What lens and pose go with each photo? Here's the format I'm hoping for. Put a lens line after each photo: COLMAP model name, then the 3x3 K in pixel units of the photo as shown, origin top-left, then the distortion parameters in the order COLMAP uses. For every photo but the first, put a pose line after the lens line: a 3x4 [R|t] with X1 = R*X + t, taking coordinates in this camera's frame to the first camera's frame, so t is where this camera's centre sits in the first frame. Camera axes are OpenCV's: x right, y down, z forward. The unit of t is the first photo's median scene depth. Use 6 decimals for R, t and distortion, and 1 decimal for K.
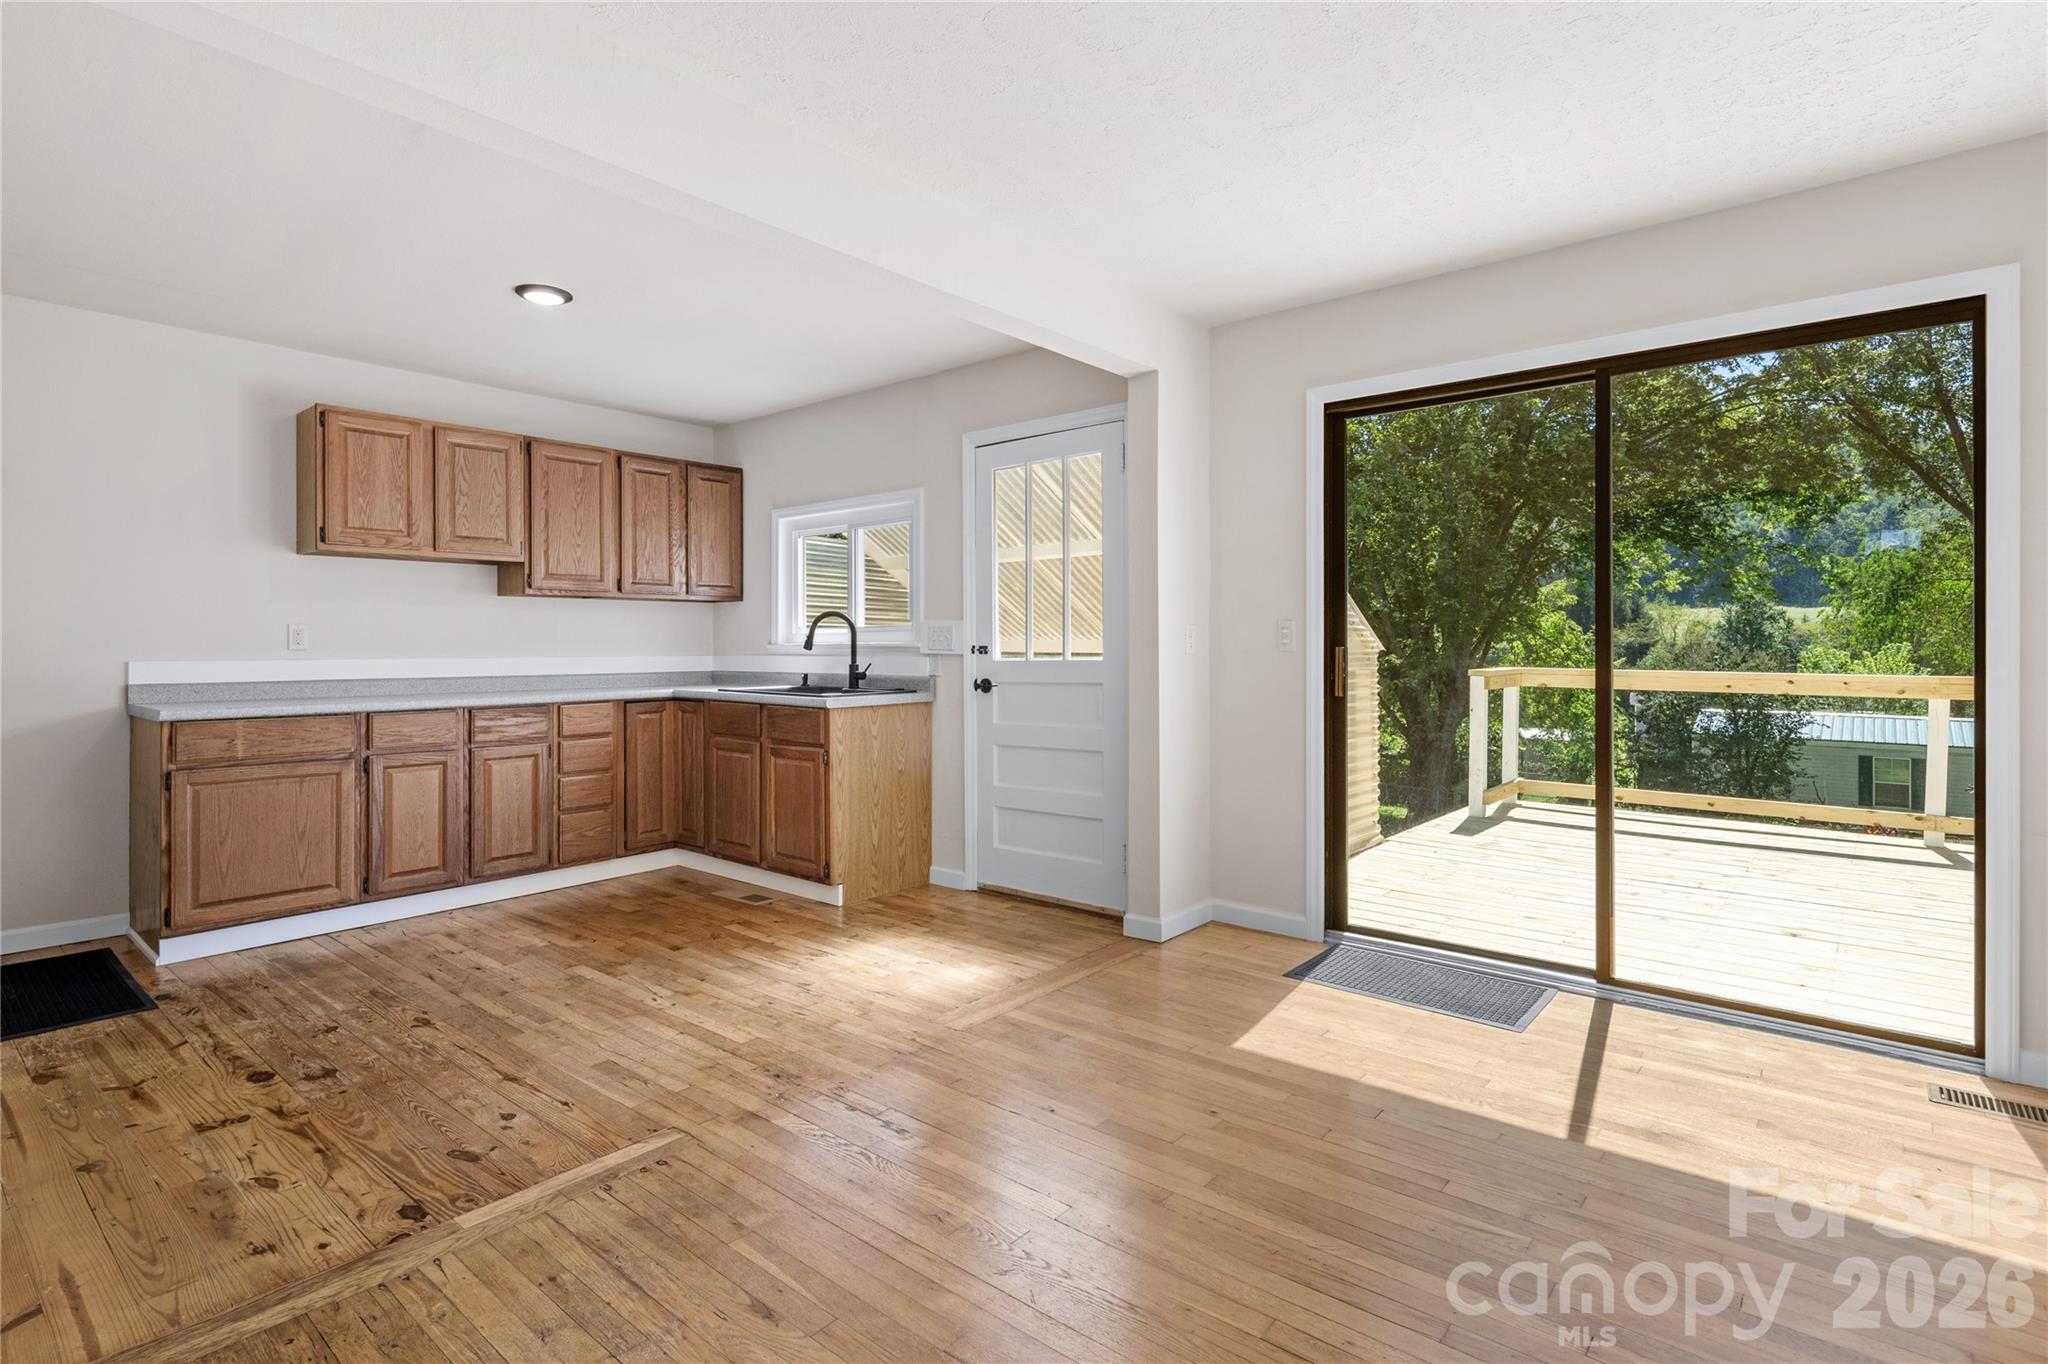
lens RADIAL K [[995.8, 0, 1028.7], [0, 995.8, 668.2], [0, 0, 1]] dist [0.000623, -0.000110]
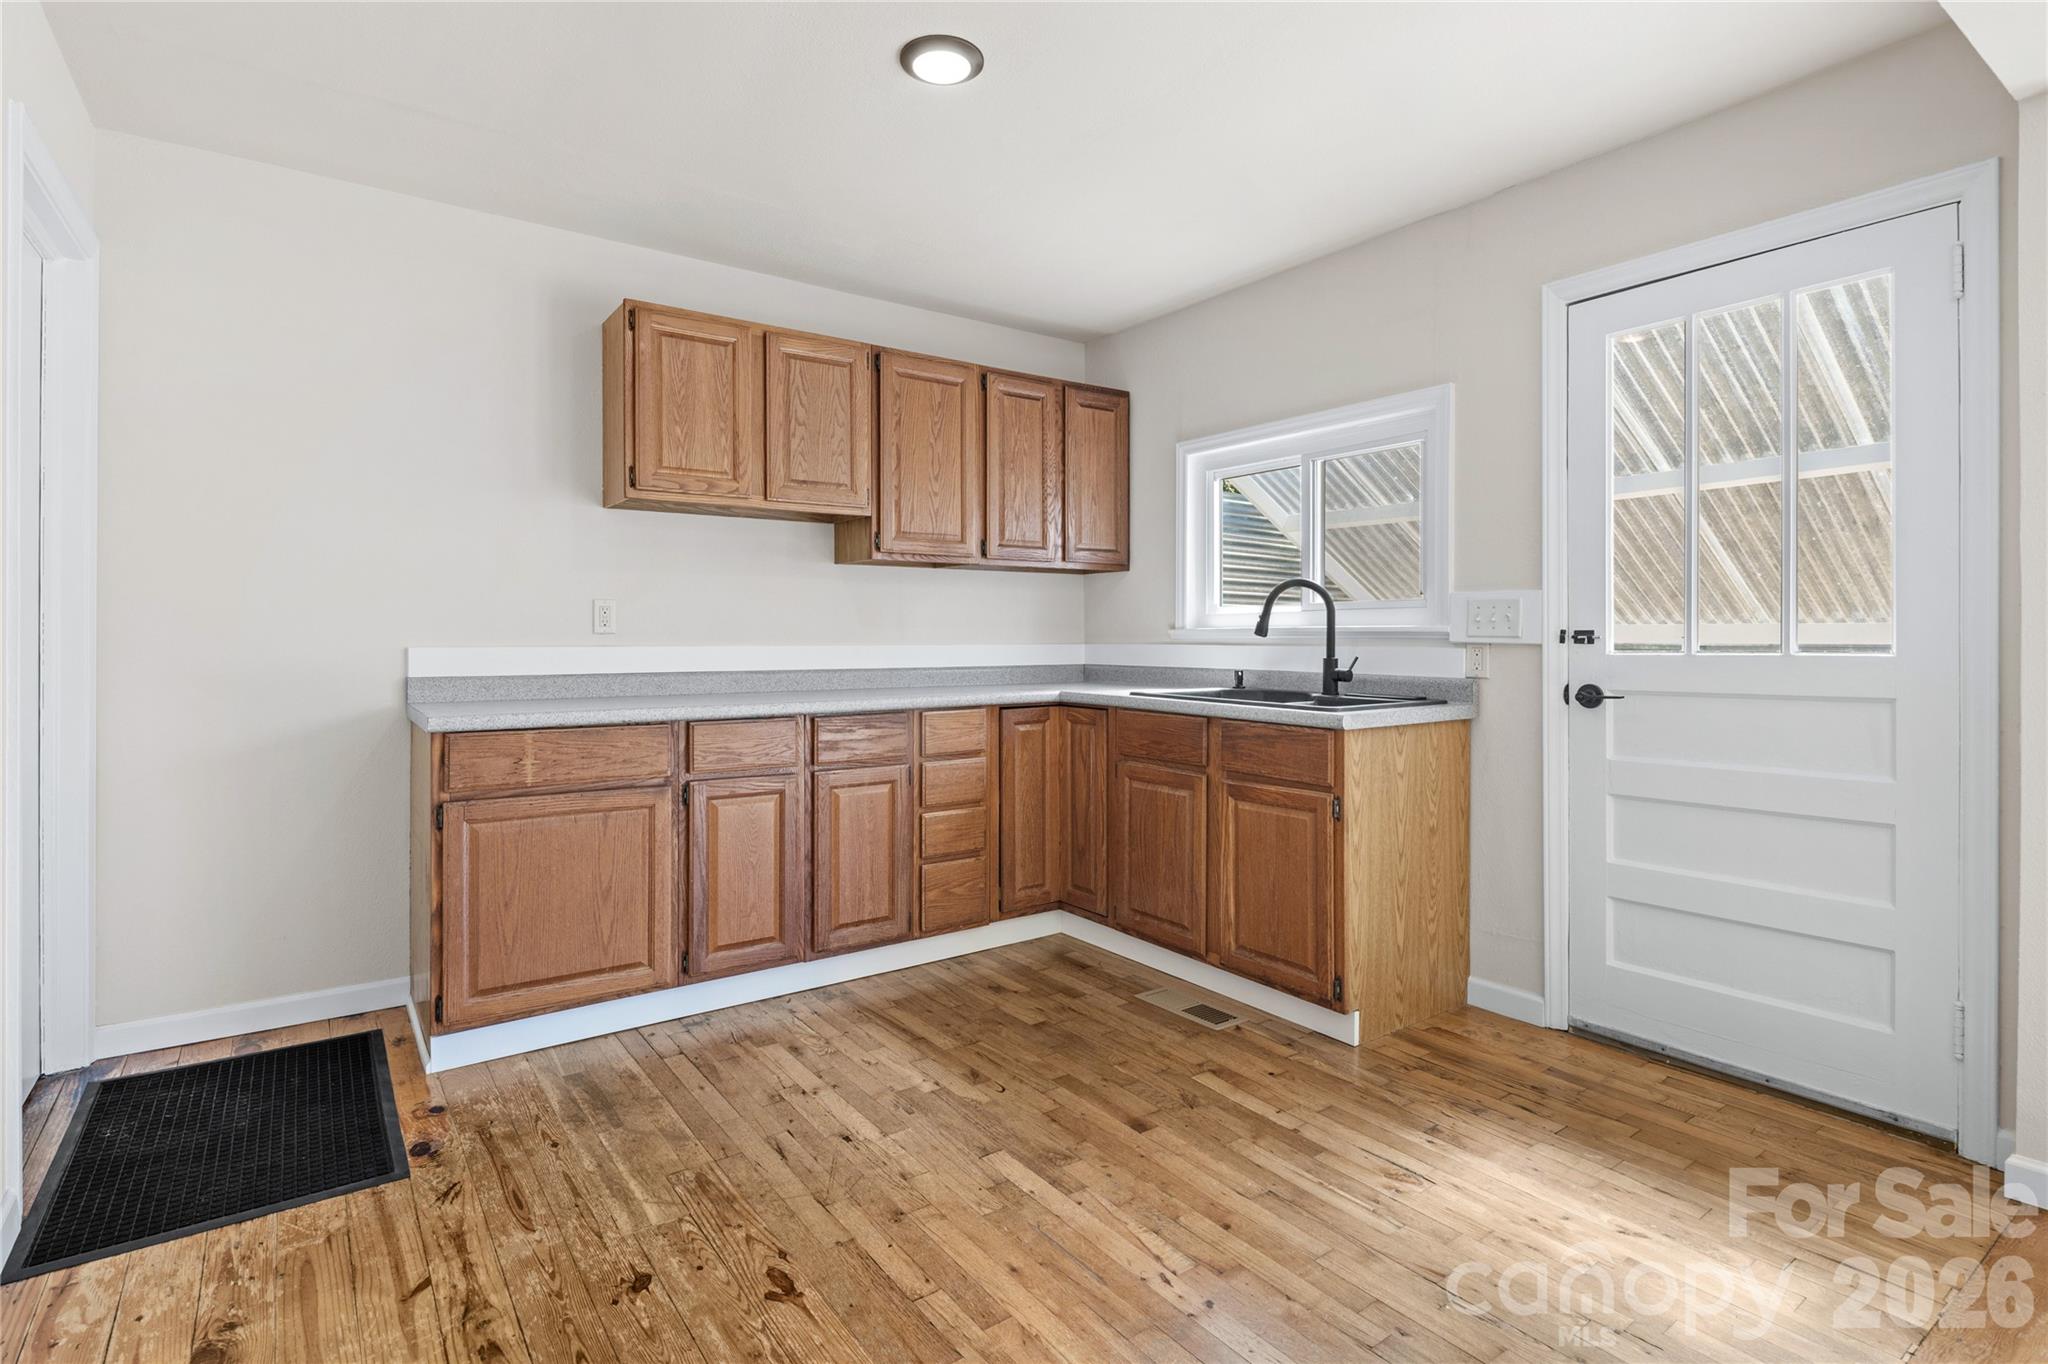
lens RADIAL K [[995.8, 0, 1020.1], [0, 995.8, 681.0], [0, 0, 1]] dist [0.000623, -0.000110]
pose [[0.968652, 0.014921, -0.247971, -0.209944], [-0.009206, 0.999665, 0.024189, -0.002903], [0.248249, -0.021148, 0.968465, 0.302095]]
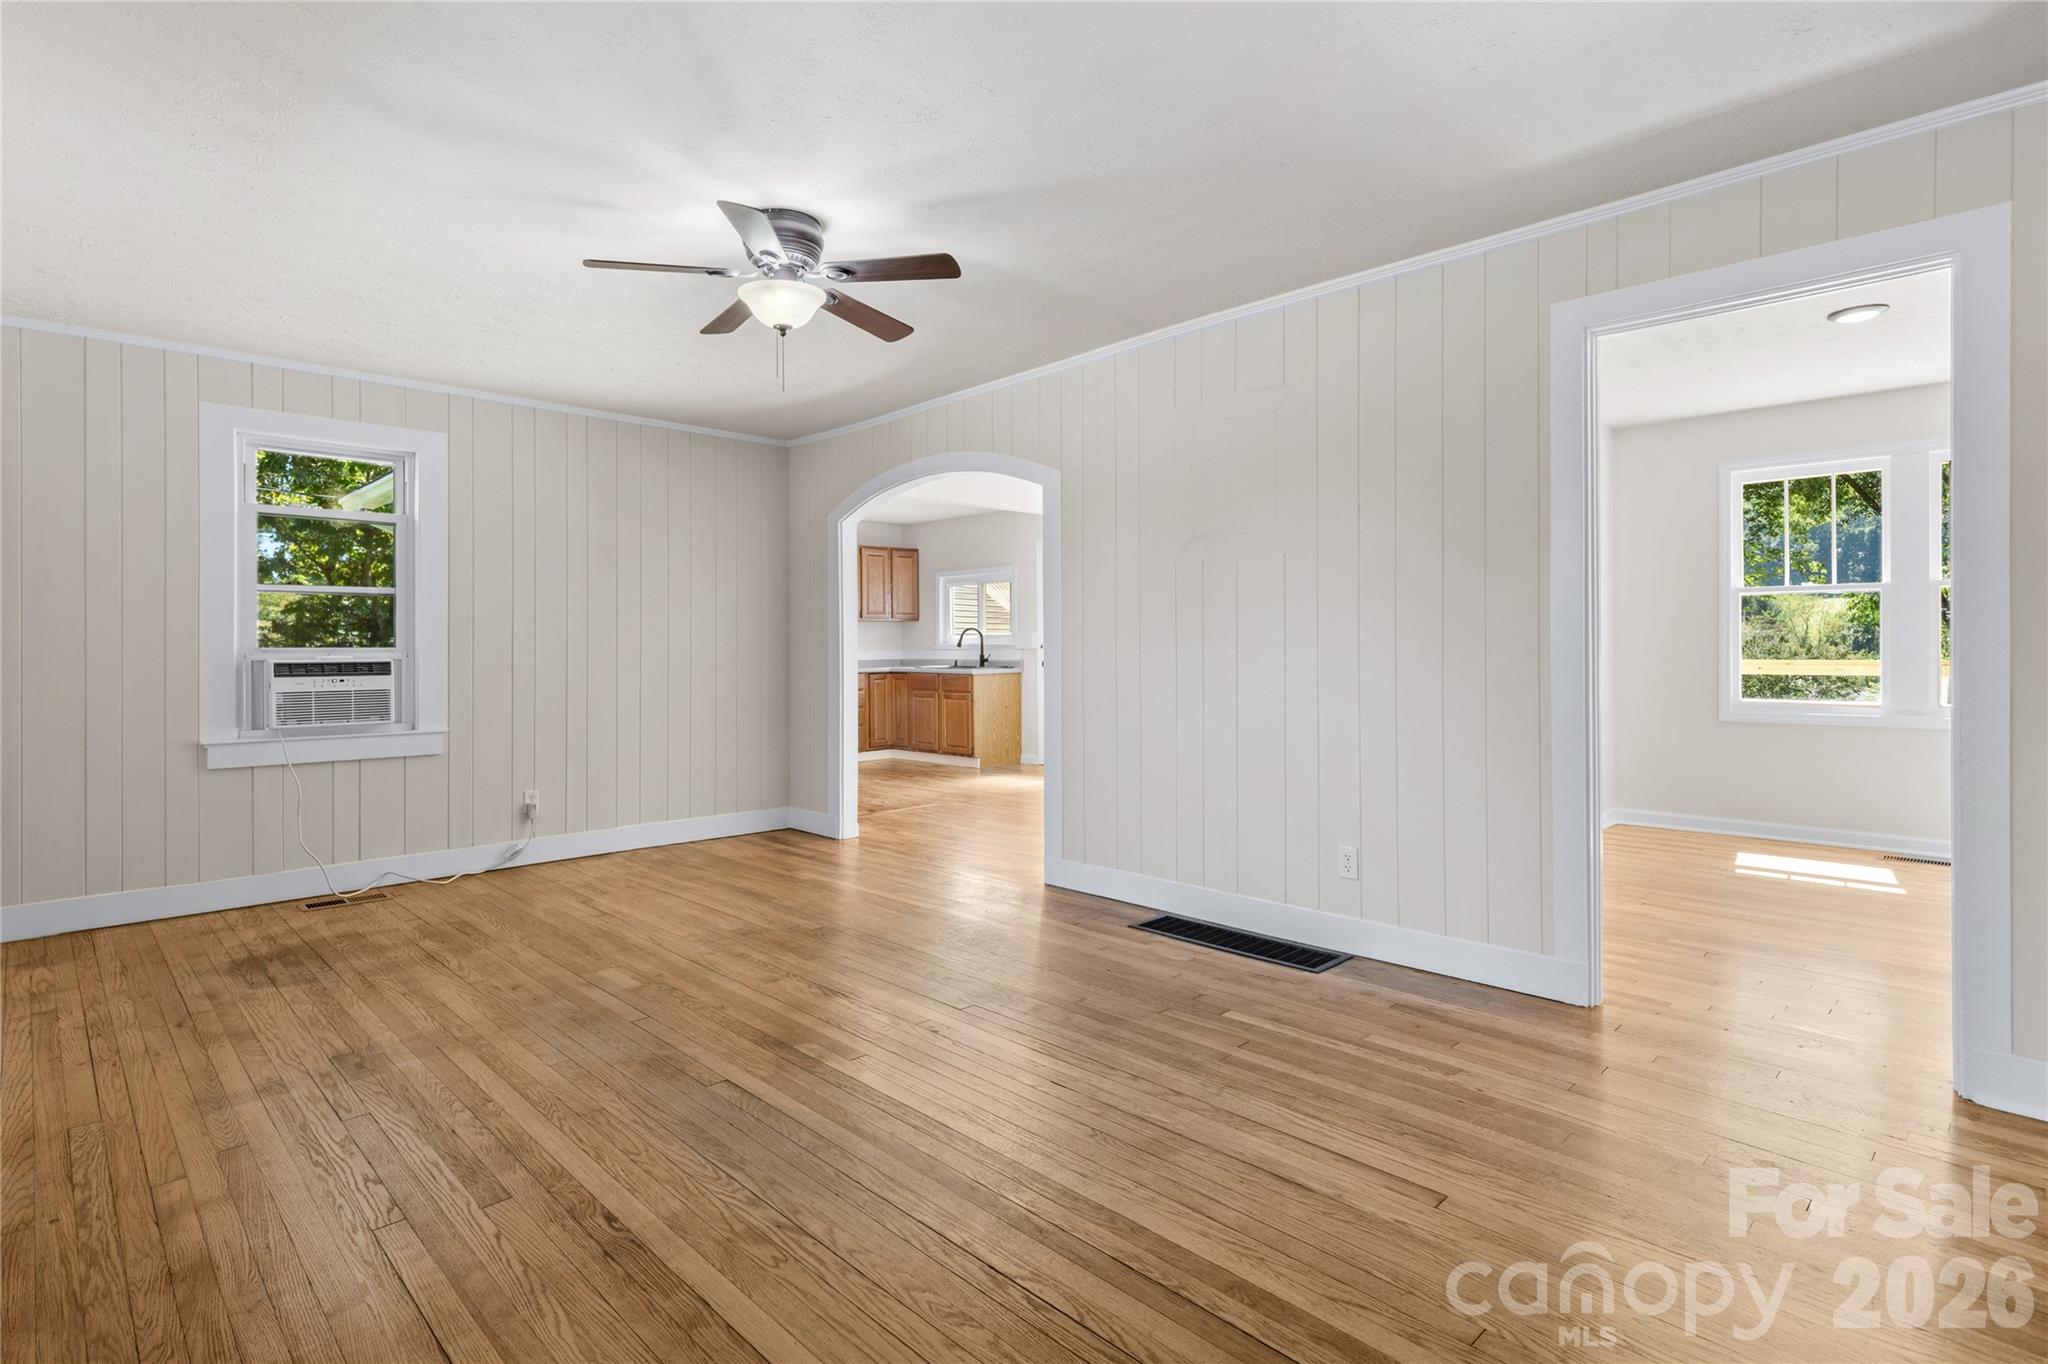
lens RADIAL K [[995.8, 0, 1012.9], [0, 995.8, 649.7], [0, 0, 1]] dist [0.000623, -0.000110]
pose [[0.994854, -0.004287, -0.101231, 0.084830], [0.002697, 0.999871, -0.015844, 0.018061], [0.101286, 0.015489, 0.994737, -0.950623]]
